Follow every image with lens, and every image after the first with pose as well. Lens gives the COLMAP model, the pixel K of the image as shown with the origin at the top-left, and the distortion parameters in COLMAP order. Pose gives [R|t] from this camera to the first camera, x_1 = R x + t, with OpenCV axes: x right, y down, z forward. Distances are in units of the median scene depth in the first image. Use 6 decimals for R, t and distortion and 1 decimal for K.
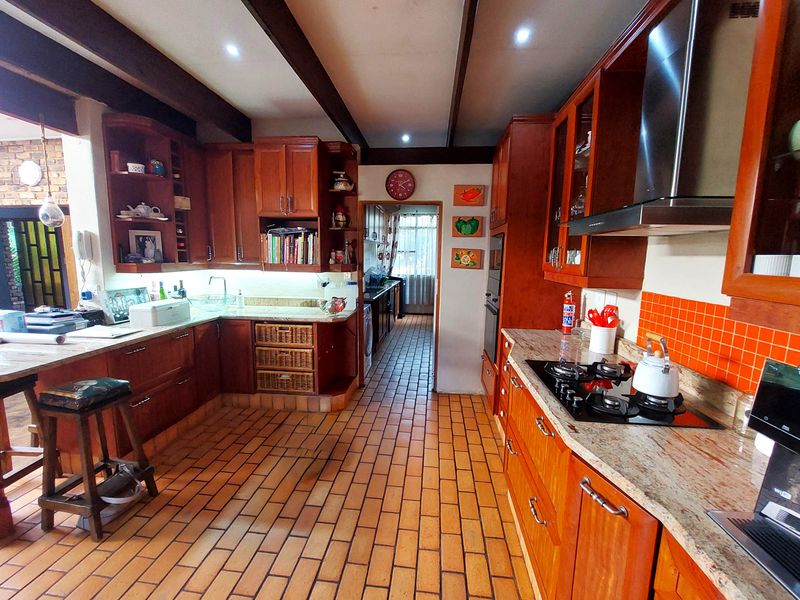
lens RADIAL K [[334.1, 0, 400.0], [0, 334.1, 300.0], [0, 0, 1]] dist [-0.013900, 0.000020]
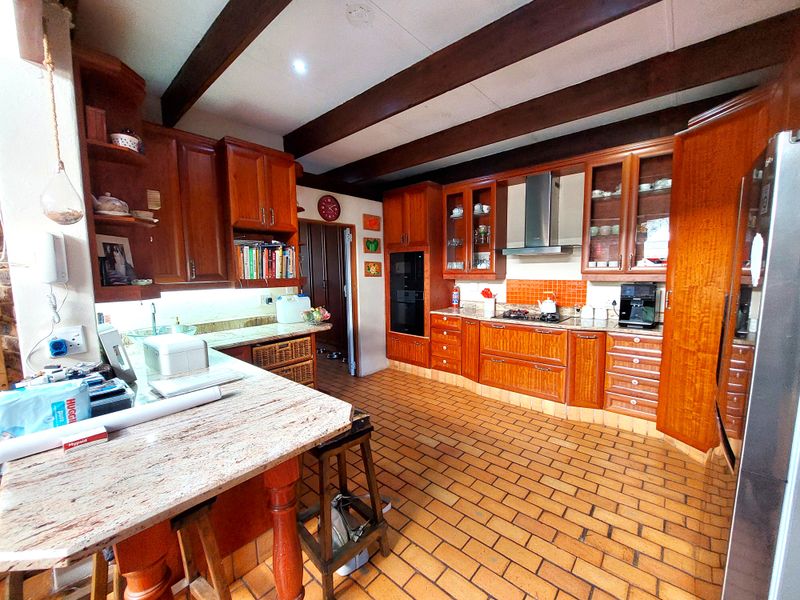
lens RADIAL K [[319.4, 0, 398.2], [0, 319.4, 300.9], [0, 0, 1]] dist [-0.013495, 0.000008]
pose [[0.582569, -0.103961, 0.806105, -0.854891], [0.132456, 0.990671, 0.032039, -0.027352], [-0.801916, 0.088108, 0.590905, 0.182818]]
